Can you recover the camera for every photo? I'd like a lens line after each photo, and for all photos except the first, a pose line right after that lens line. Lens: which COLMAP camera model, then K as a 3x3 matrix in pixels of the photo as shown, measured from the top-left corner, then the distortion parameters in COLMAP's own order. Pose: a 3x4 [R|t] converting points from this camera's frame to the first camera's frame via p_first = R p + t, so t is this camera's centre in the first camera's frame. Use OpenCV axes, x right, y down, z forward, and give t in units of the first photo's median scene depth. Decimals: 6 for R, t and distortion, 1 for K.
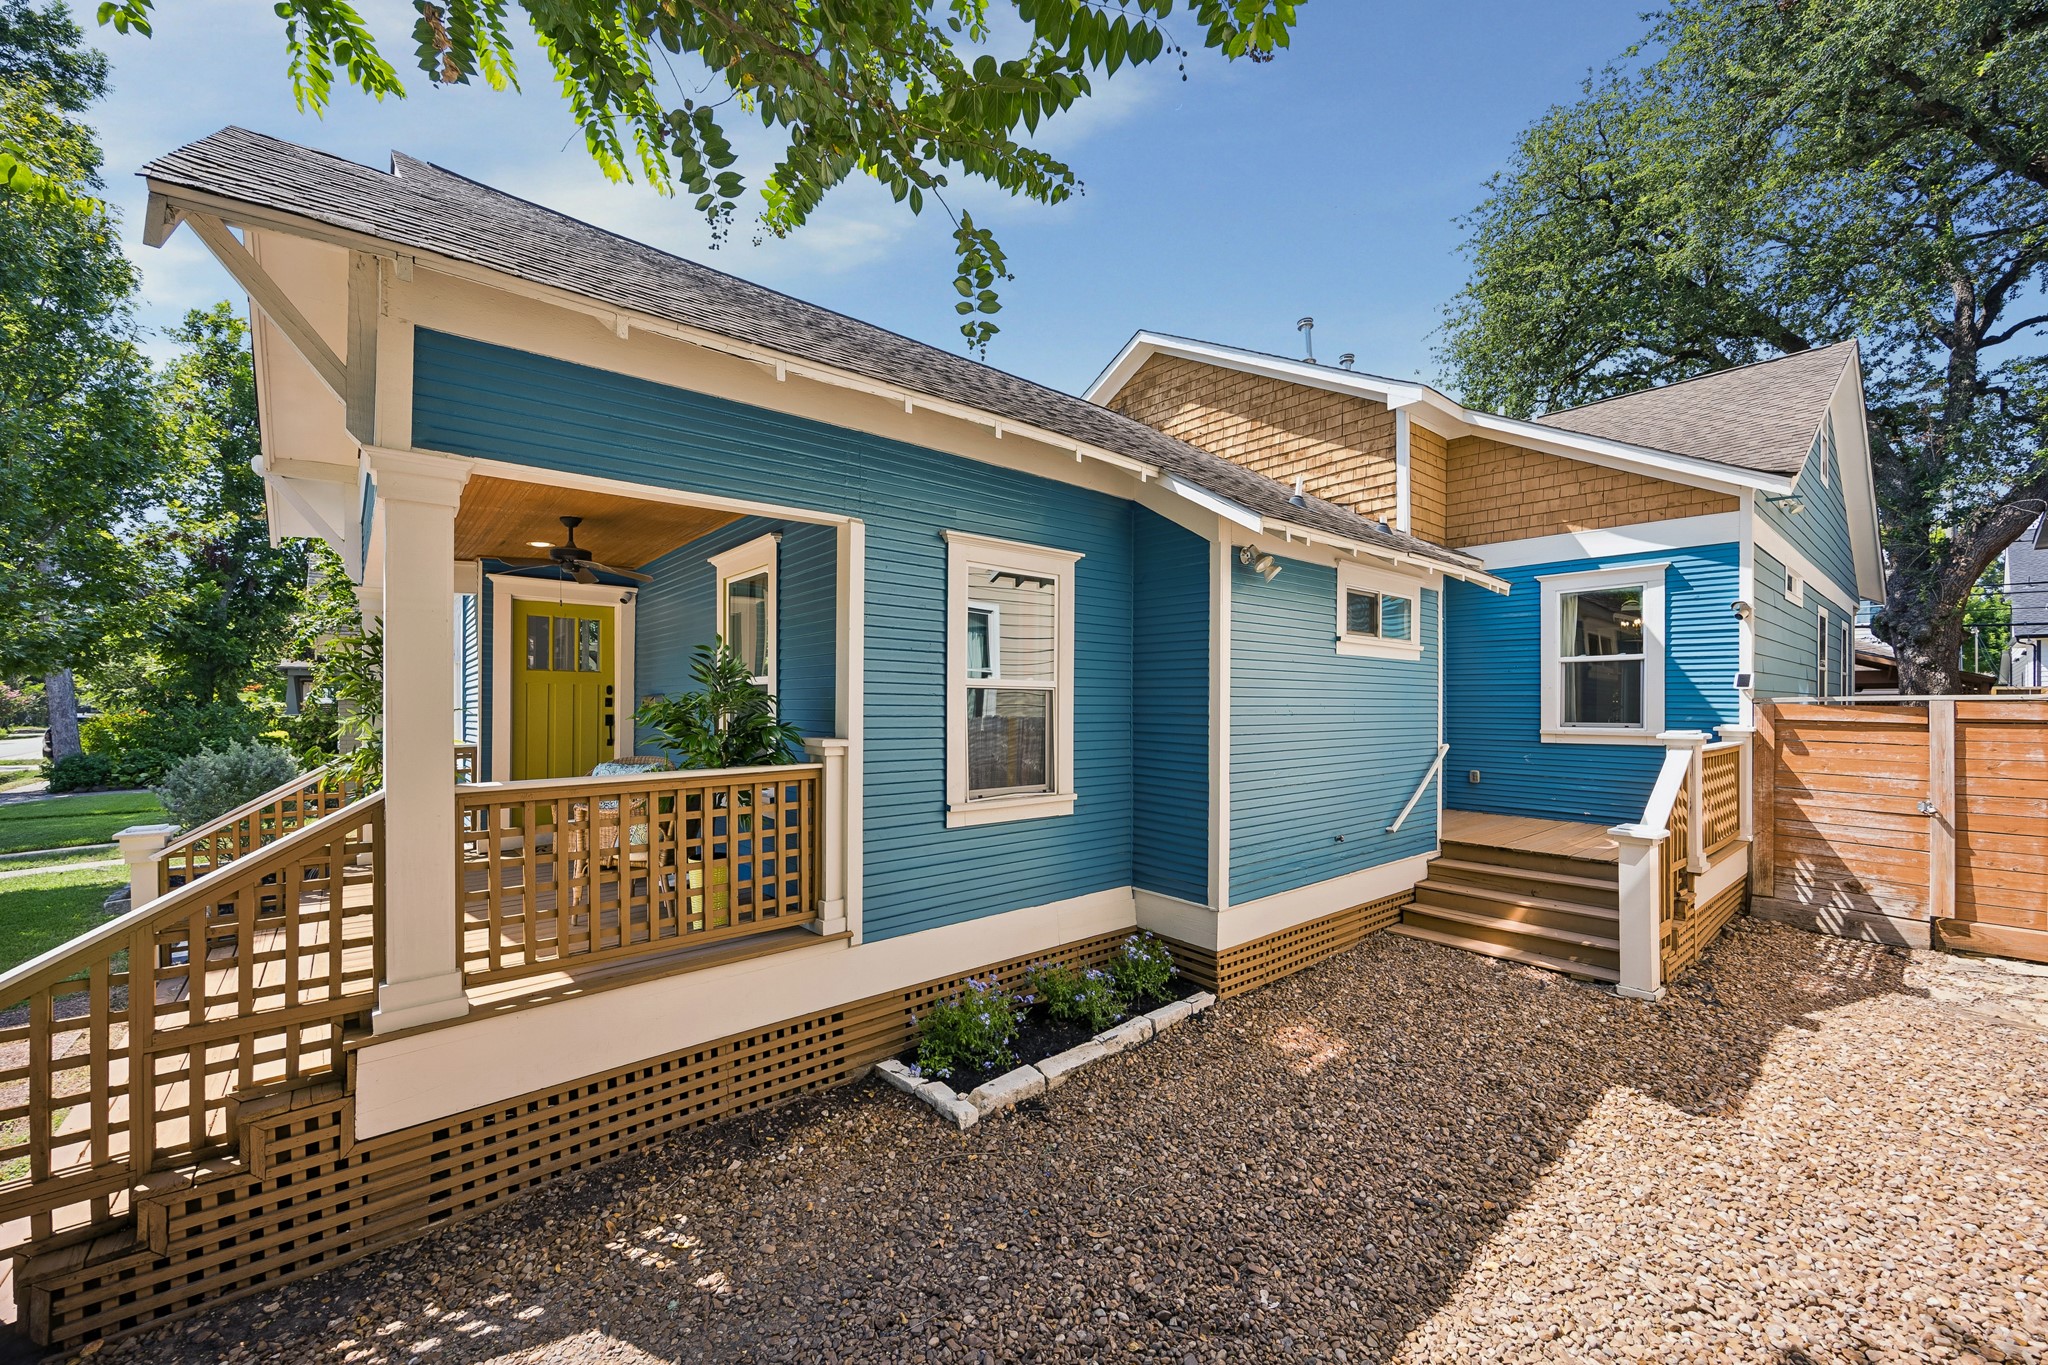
lens RADIAL K [[796.9, 0, 1024.5], [0, 796.9, 695.0], [0, 0, 1]] dist [0.008797, -0.000532]
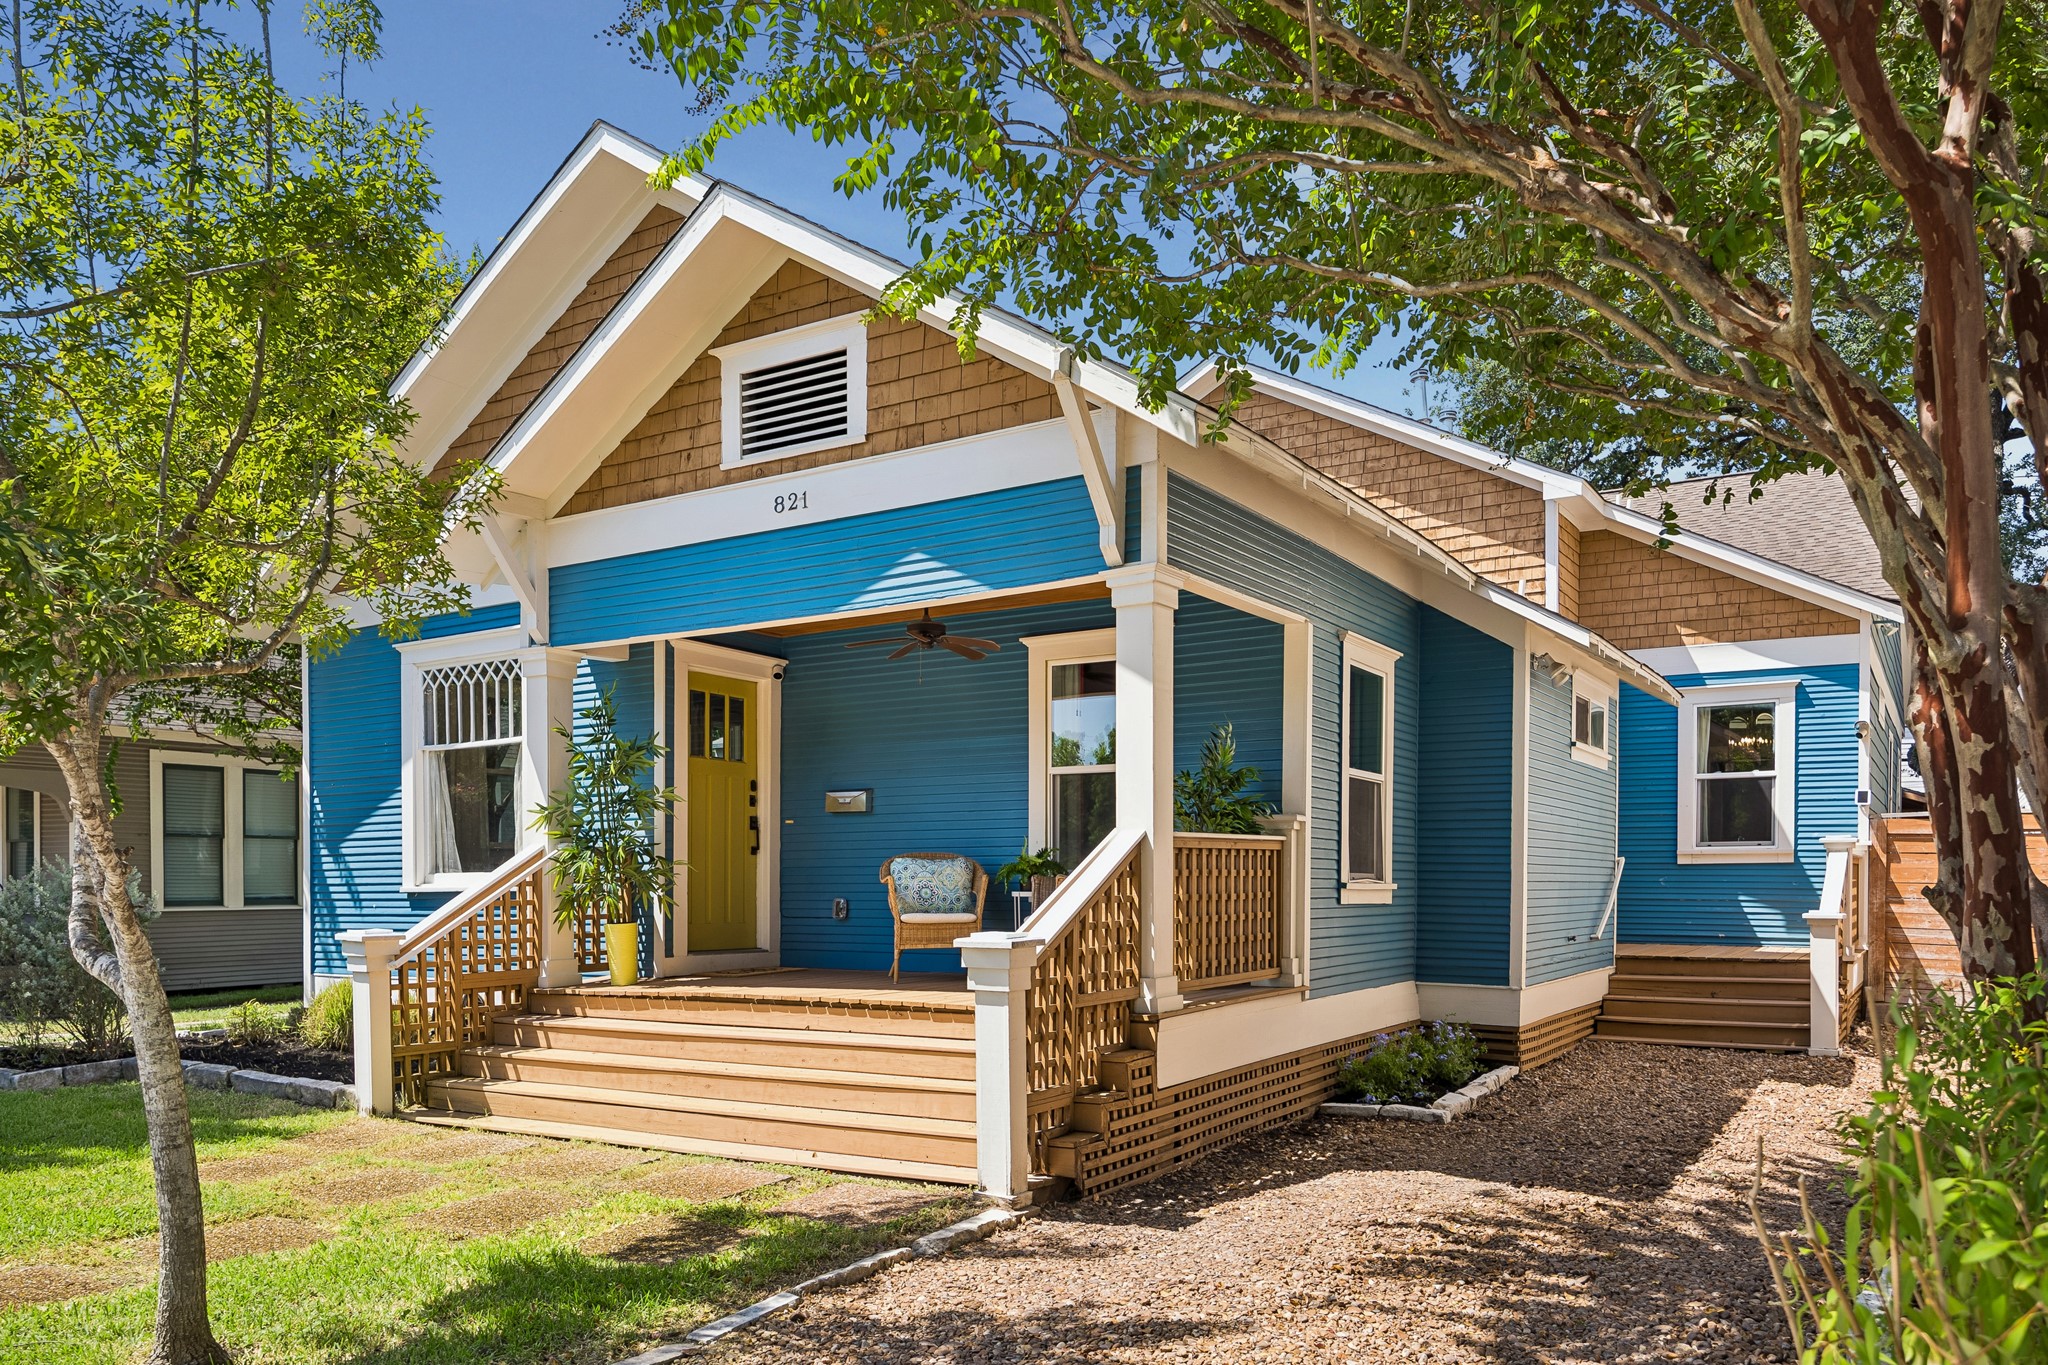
lens RADIAL K [[1490.5, 0, 1024.2], [0, 1490.5, 872.8], [0, 0, 1]] dist [0.027911, 0.005262]
pose [[0.951770, 0.002197, 0.306806, -0.745096], [-0.003586, 0.999986, 0.003964, 0.077269], [-0.306793, -0.004873, 0.951764, -0.530933]]
